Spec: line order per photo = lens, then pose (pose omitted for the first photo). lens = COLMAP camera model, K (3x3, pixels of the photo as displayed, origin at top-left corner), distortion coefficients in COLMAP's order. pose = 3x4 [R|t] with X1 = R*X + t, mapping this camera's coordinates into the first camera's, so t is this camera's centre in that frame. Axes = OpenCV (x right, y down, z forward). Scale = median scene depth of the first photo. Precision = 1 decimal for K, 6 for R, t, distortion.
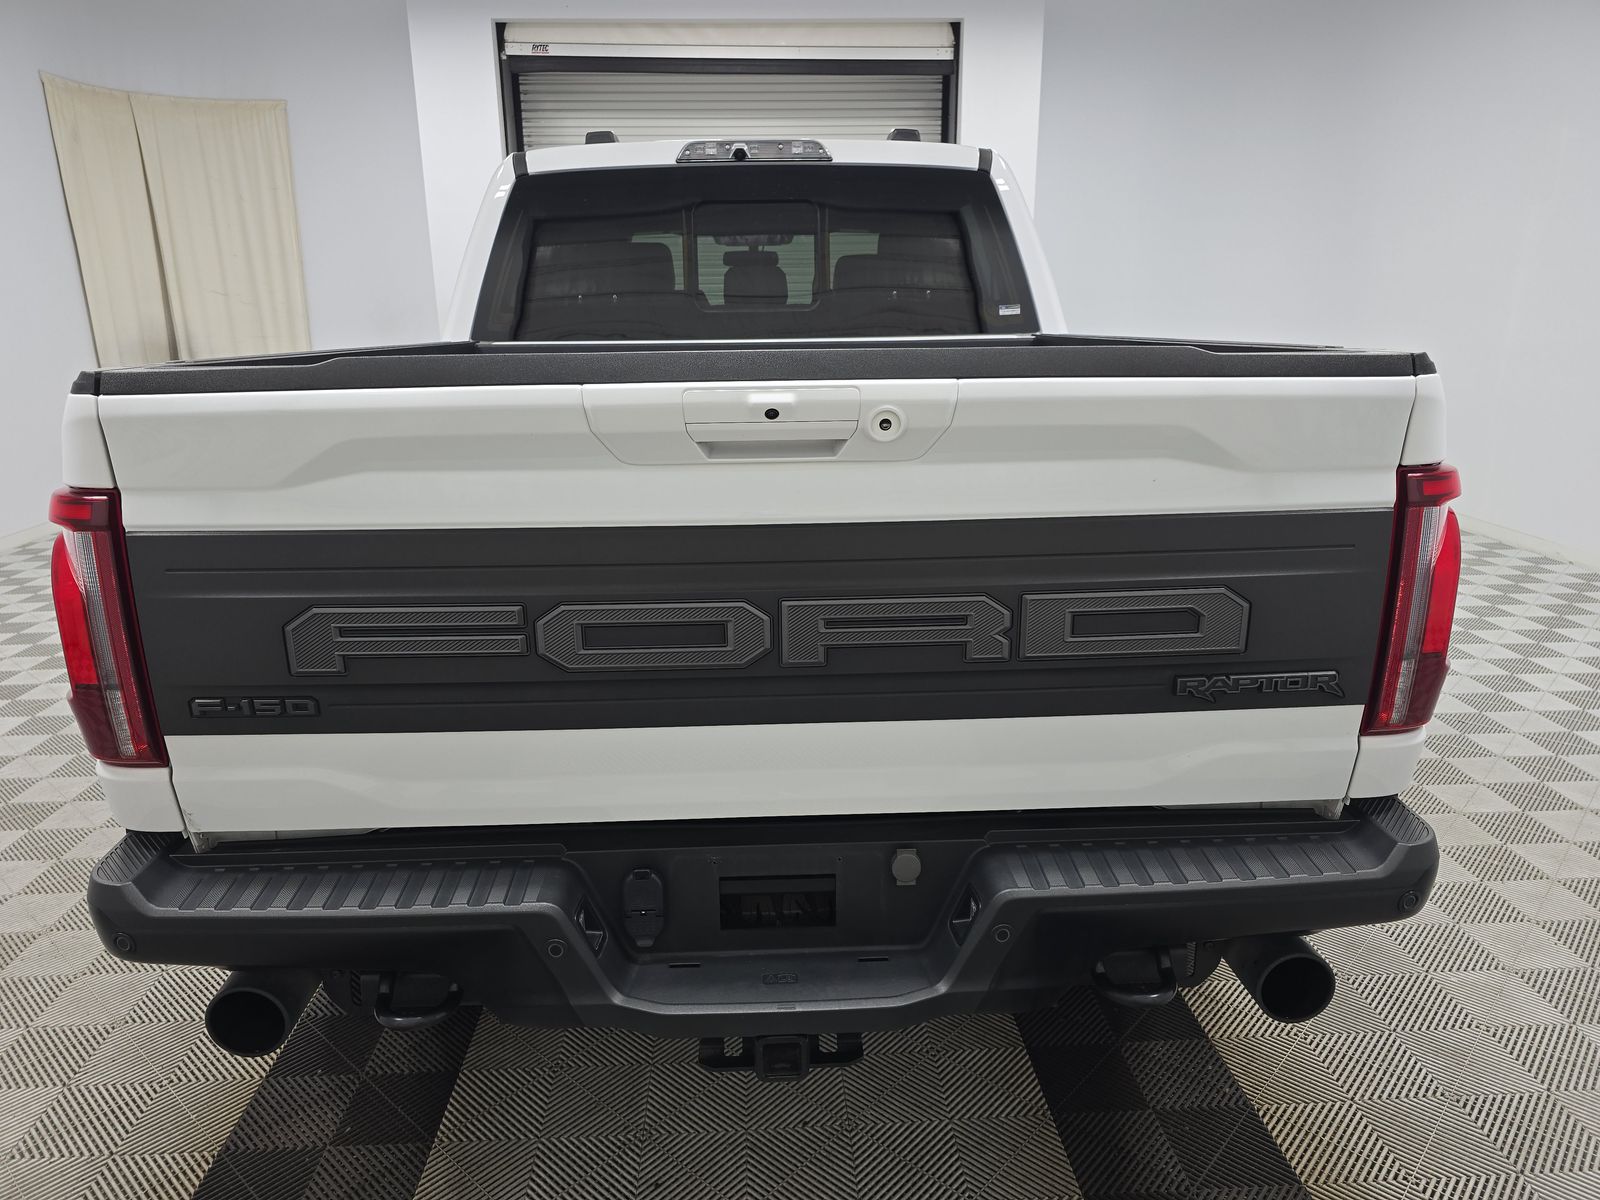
lens RADIAL K [[1061.7, 0, 800.0], [0, 1061.7, 600.0], [0, 0, 1]] dist [0.055594, -0.042733]
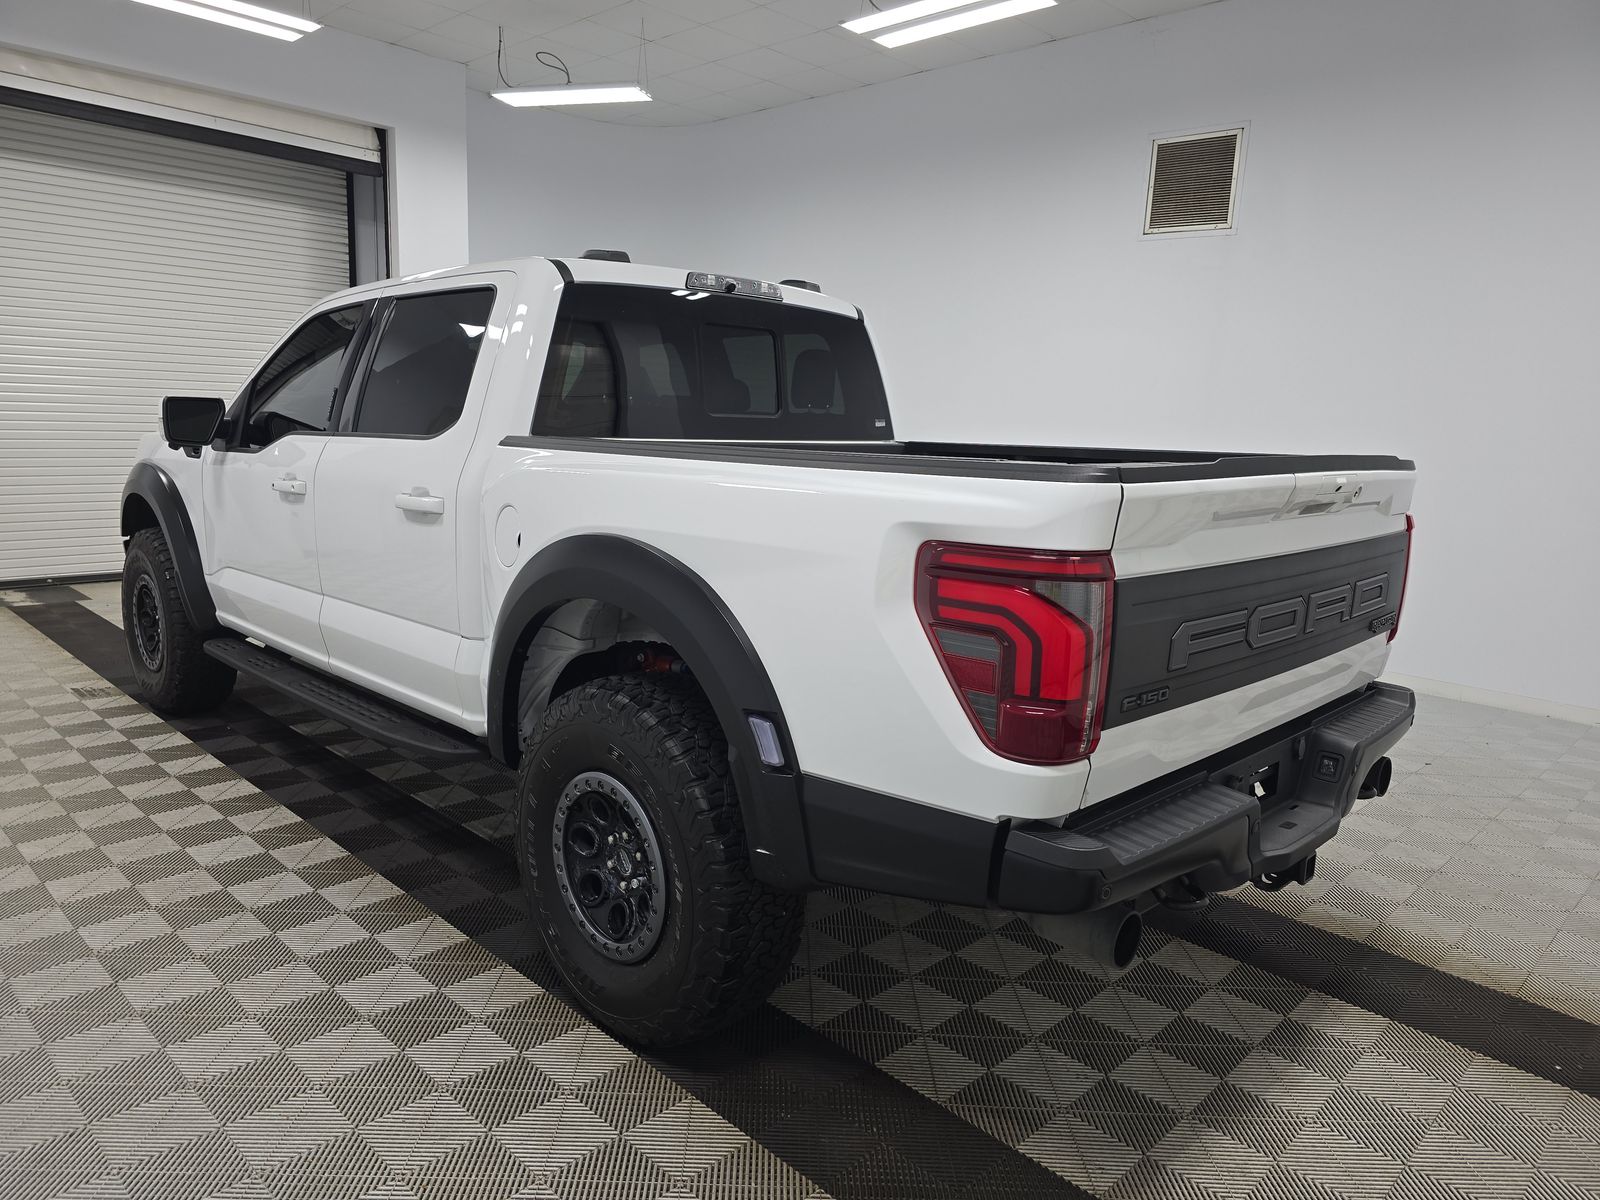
lens RADIAL K [[1061.7, 0, 800.0], [0, 1061.7, 600.0], [0, 0, 1]] dist [0.055594, -0.042733]
pose [[0.728875, -0.079495, 0.680016, -0.804894], [0.138654, 0.989794, -0.032907, -0.021050], [-0.670460, 0.118272, 0.732458, 0.113183]]
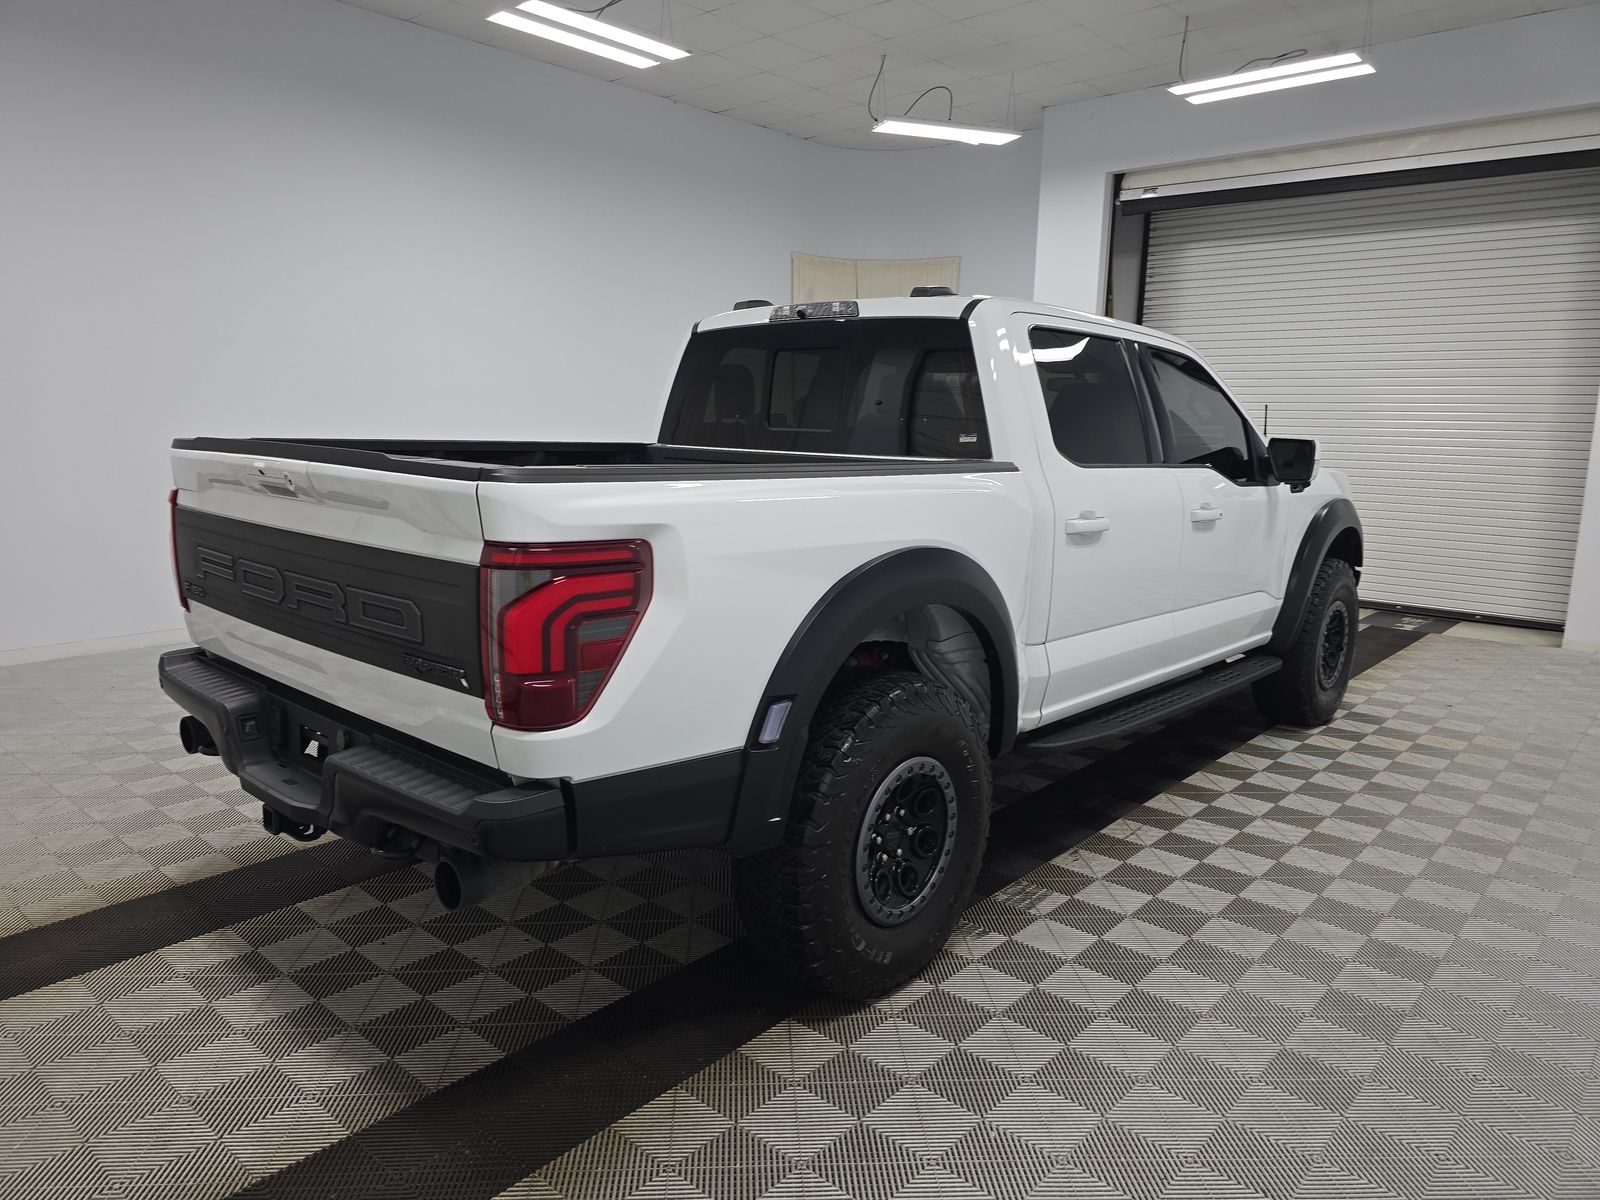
lens RADIAL K [[1111.8, 0, 800.0], [0, 1111.8, 600.0], [0, 0, 1]] dist [0.009626, 0.001088]
pose [[0.707554, 0.143388, -0.691959, 0.898045], [-0.216054, 0.976204, -0.018634, -0.047377], [0.672821, 0.162685, 0.721696, 0.072299]]
